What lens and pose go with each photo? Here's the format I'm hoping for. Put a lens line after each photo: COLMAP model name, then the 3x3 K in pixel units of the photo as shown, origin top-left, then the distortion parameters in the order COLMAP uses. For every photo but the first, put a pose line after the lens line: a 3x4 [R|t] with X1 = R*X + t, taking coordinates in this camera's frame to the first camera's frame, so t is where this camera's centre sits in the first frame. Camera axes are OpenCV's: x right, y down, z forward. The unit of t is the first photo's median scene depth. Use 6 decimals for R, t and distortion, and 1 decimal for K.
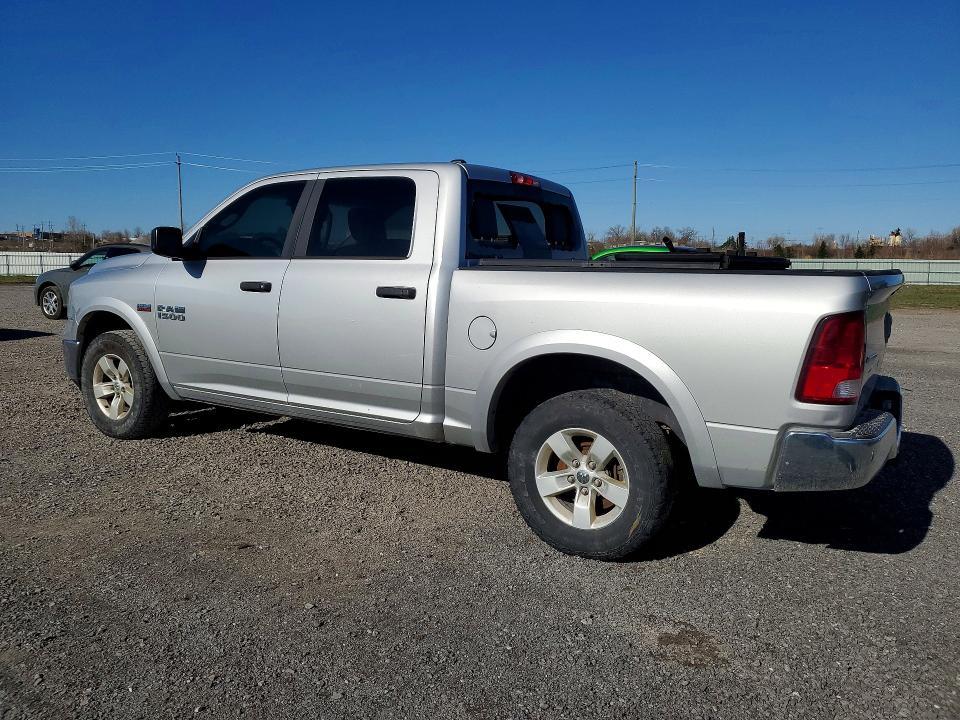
lens RADIAL K [[752.1, 0, 480.0], [0, 752.1, 360.0], [0, 0, 1]] dist [0.000658, -0.000820]
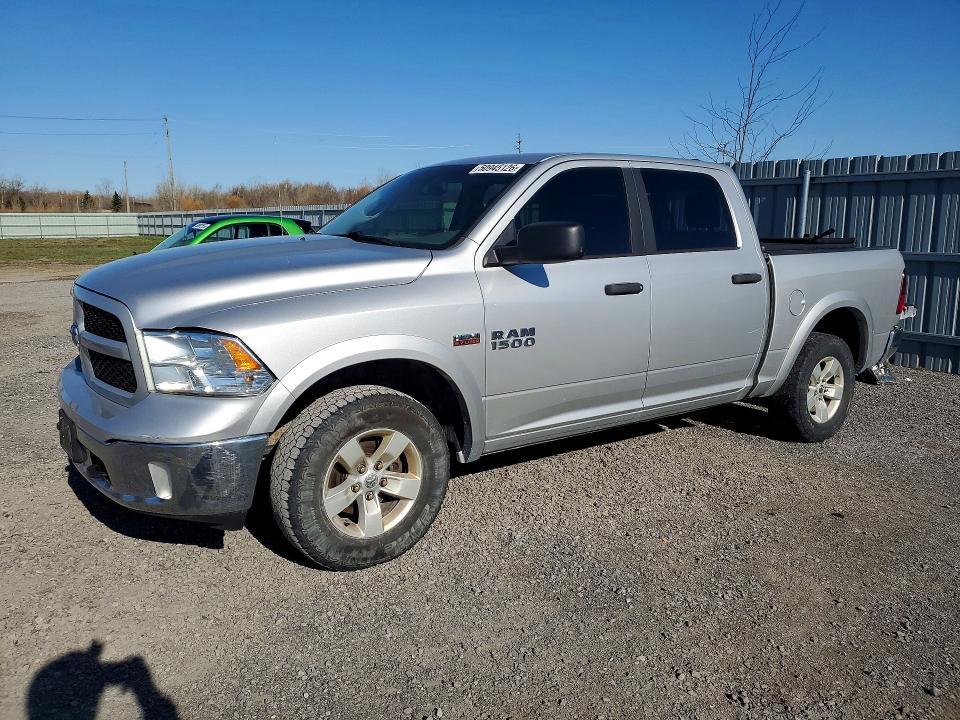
lens RADIAL K [[743.5, 0, 474.5], [0, 743.5, 356.9], [0, 0, 1]] dist [0.024494, -0.004102]
pose [[0.536045, -0.158651, 0.829147, -1.033063], [0.165880, 0.982829, 0.080815, -0.109067], [-0.827731, 0.094218, 0.553158, 0.616047]]
